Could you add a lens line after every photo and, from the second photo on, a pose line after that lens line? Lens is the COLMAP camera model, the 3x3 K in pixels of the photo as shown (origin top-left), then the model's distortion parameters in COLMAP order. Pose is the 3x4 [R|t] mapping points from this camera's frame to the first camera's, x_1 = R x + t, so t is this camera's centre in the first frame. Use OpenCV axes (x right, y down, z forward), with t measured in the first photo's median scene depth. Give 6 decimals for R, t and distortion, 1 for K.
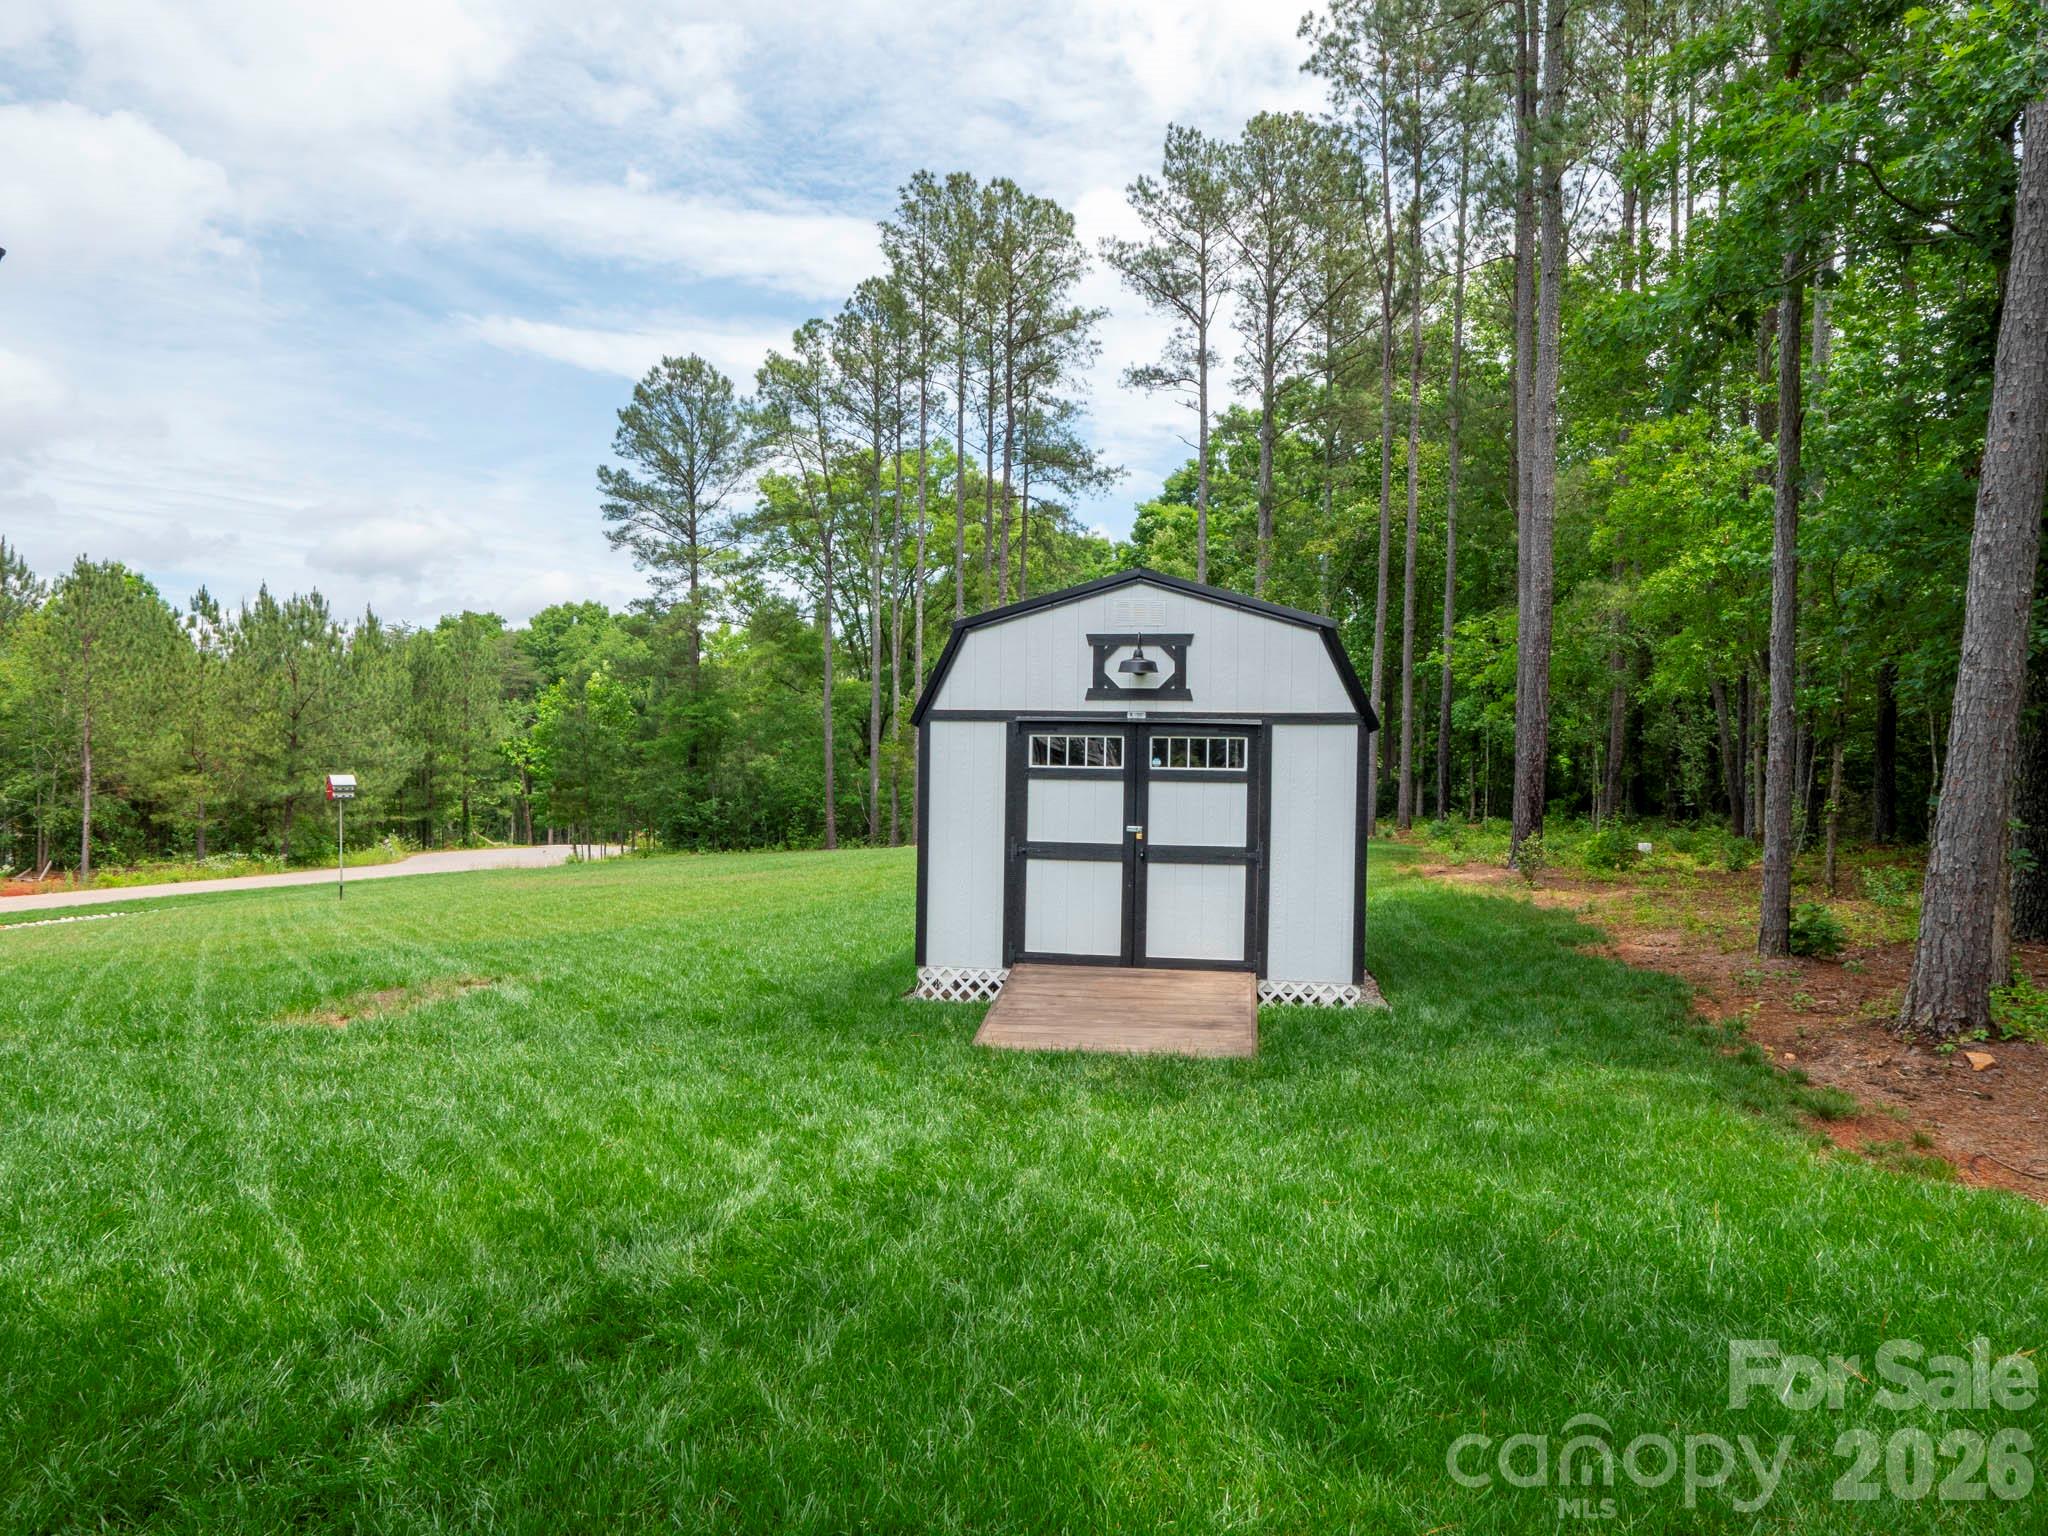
lens RADIAL K [[1217.5, 0, 1025.8], [0, 1217.5, 783.0], [0, 0, 1]] dist [-0.016142, 0.000999]
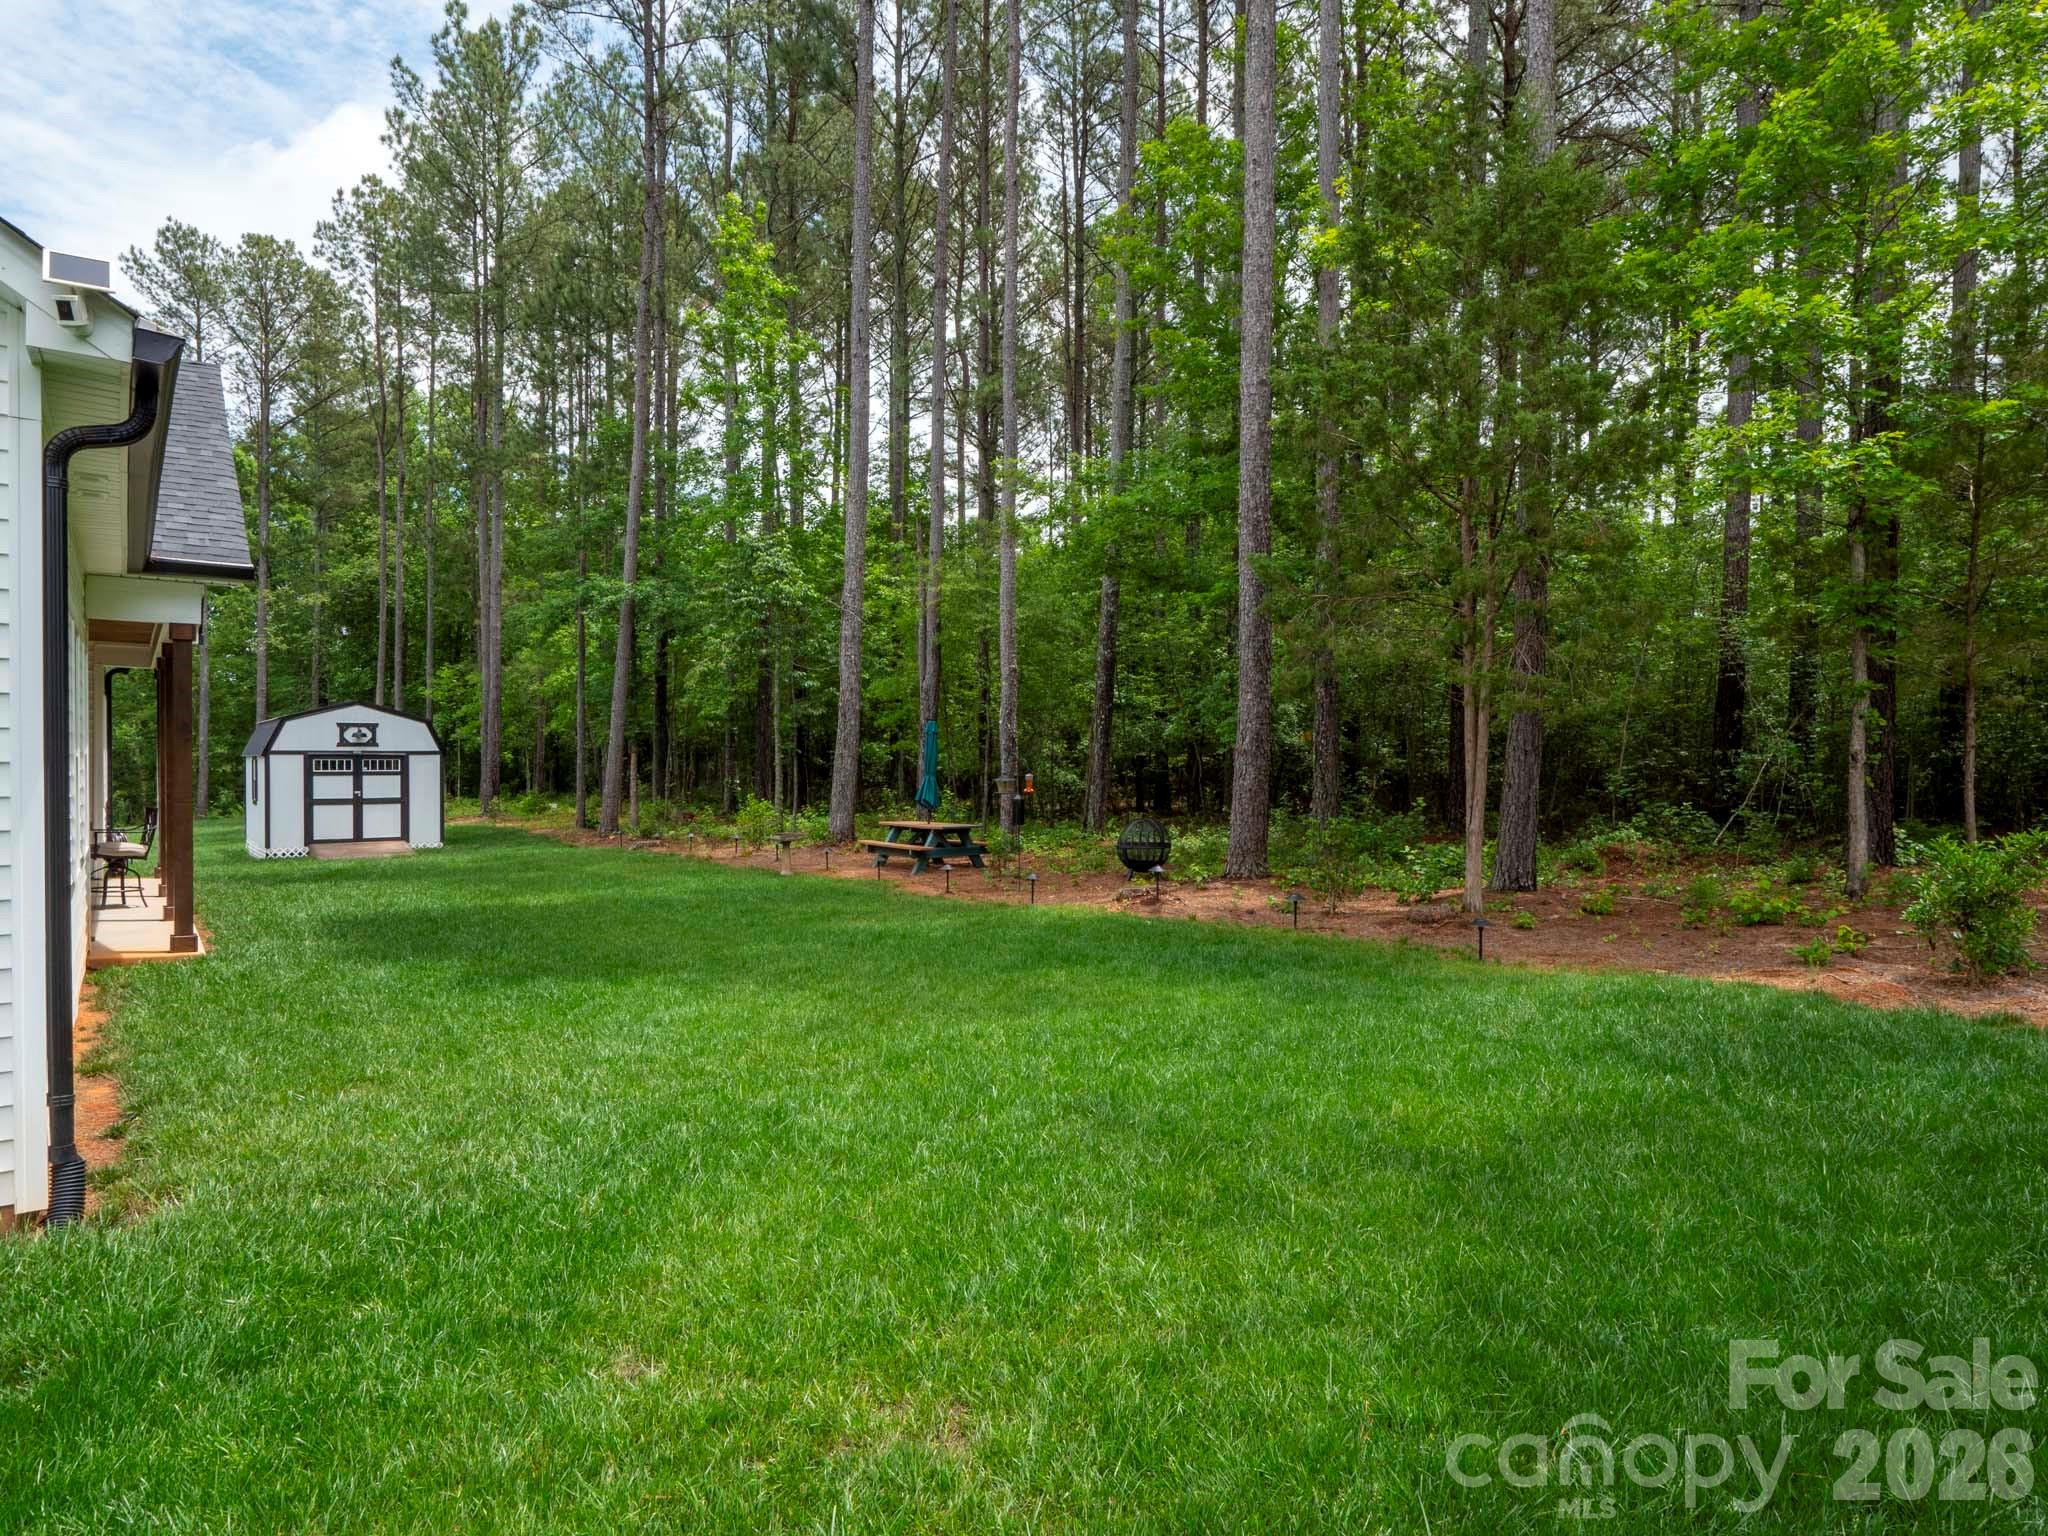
lens RADIAL K [[1234.5, 0, 1032.0], [0, 1234.5, 769.2], [0, 0, 1]] dist [-0.039787, 0.020950]
pose [[0.682363, -0.020676, 0.730721, -0.214941], [0.022845, 0.999715, 0.006954, -0.000066], [-0.730656, 0.011948, 0.682641, -0.487141]]
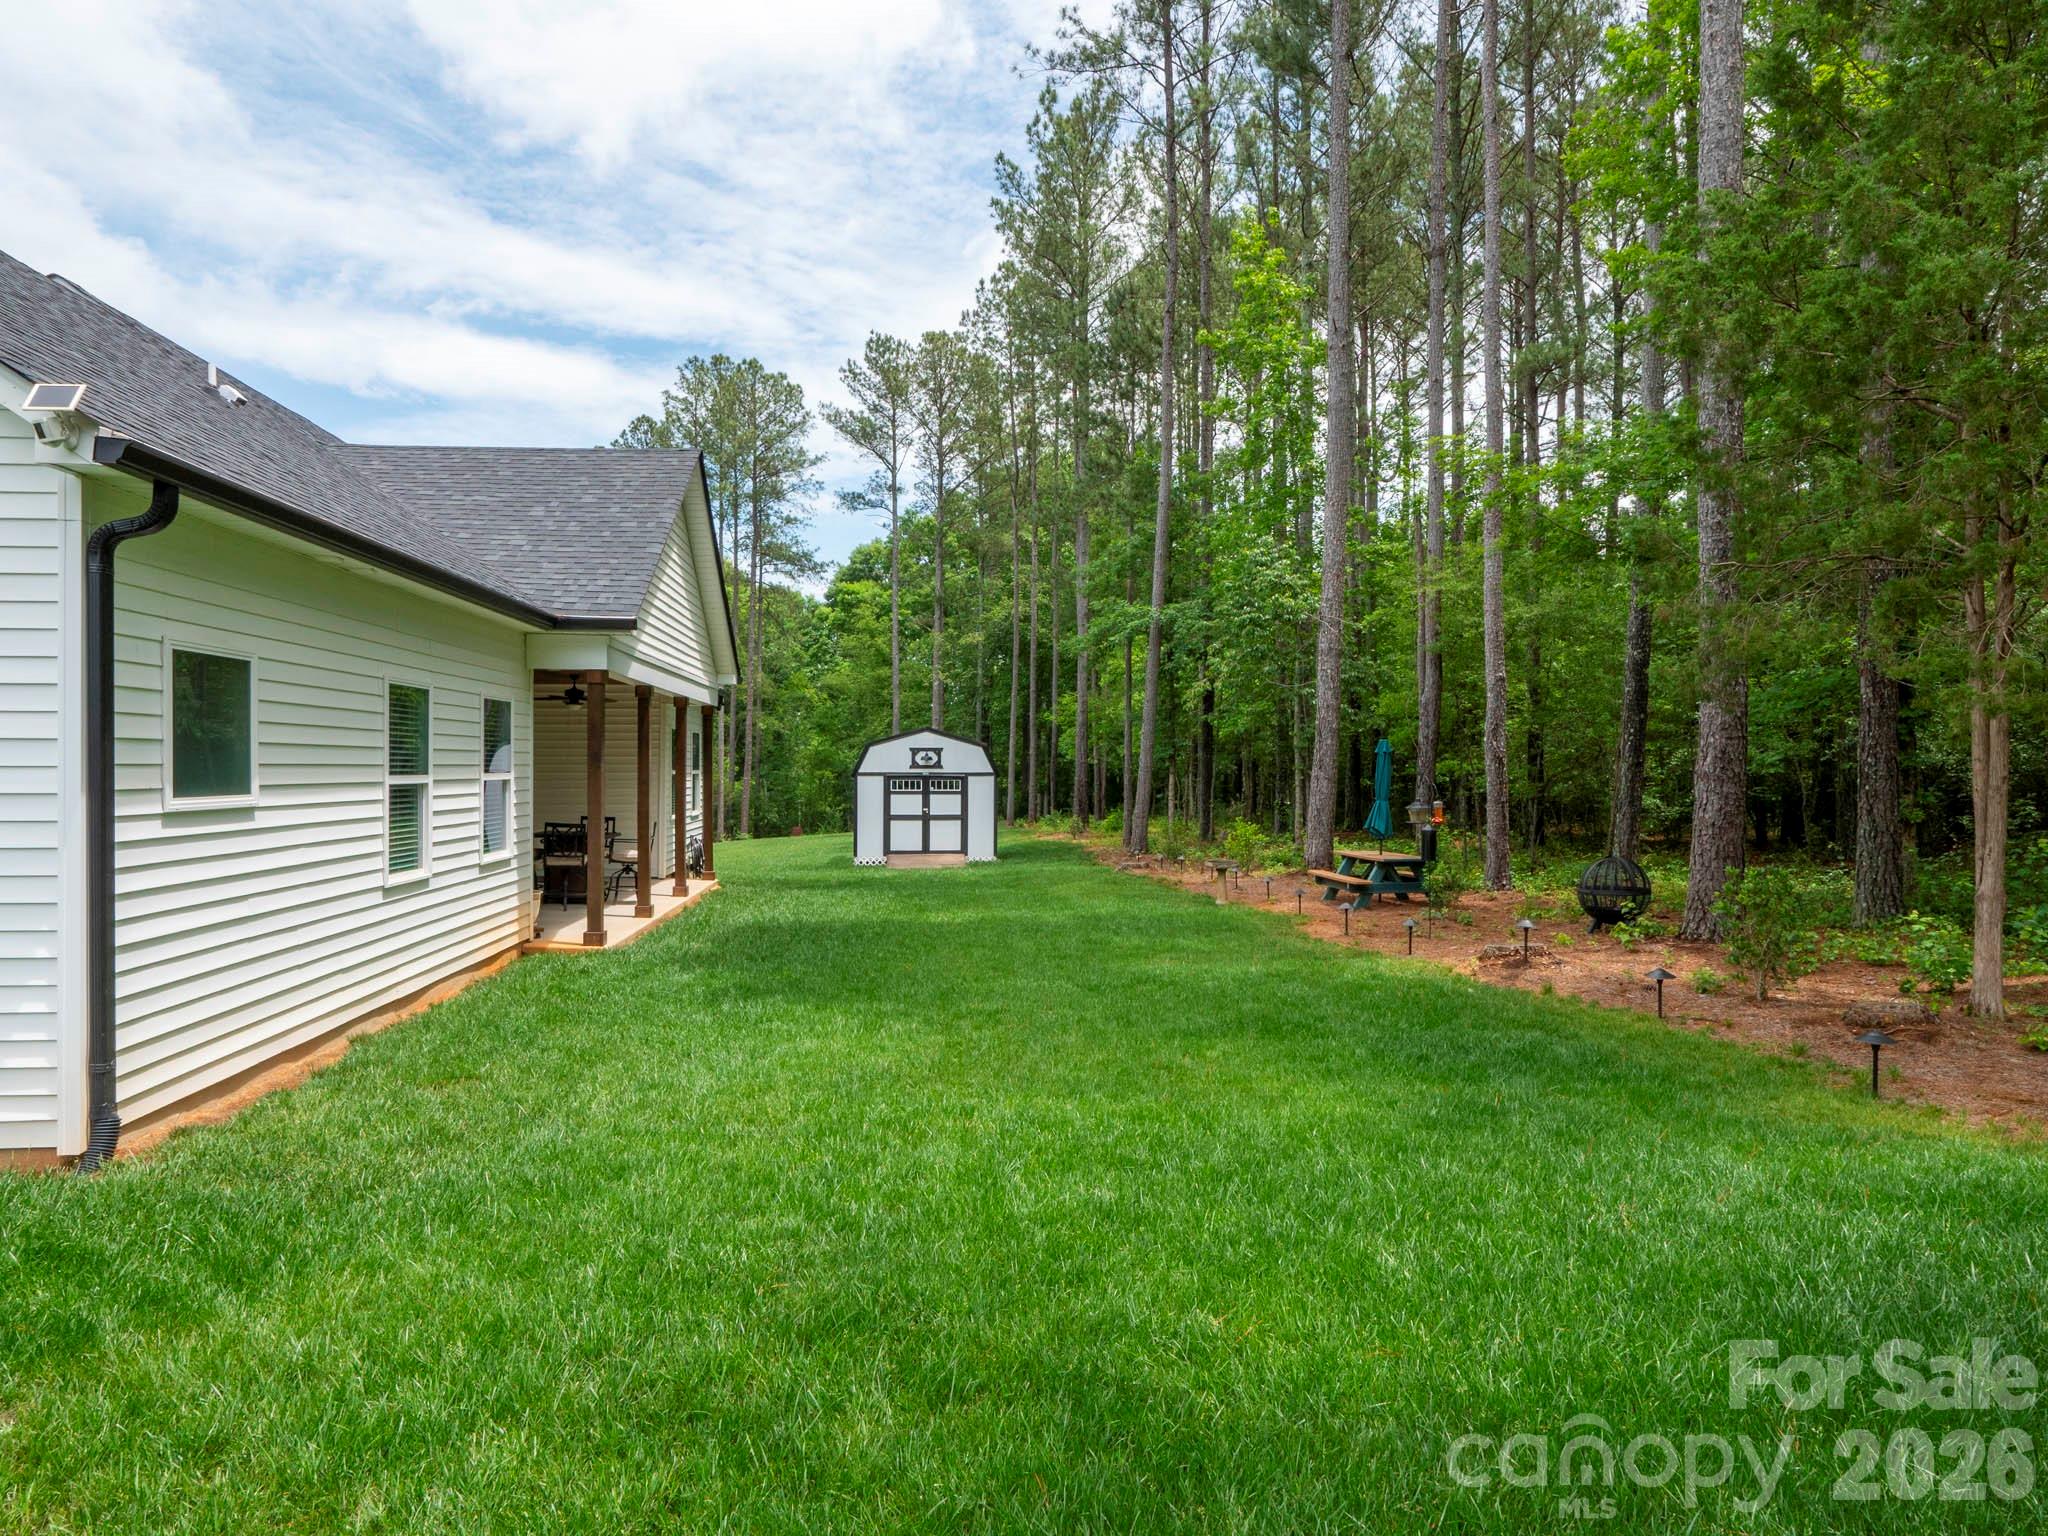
lens RADIAL K [[1234.5, 0, 1032.0], [0, 1234.5, 769.2], [0, 0, 1]] dist [-0.039787, 0.020950]
pose [[0.960756, -0.011533, 0.277154, -0.125863], [0.017576, 0.999659, -0.019329, -0.000062], [-0.276837, 0.023442, 0.960631, -0.509189]]
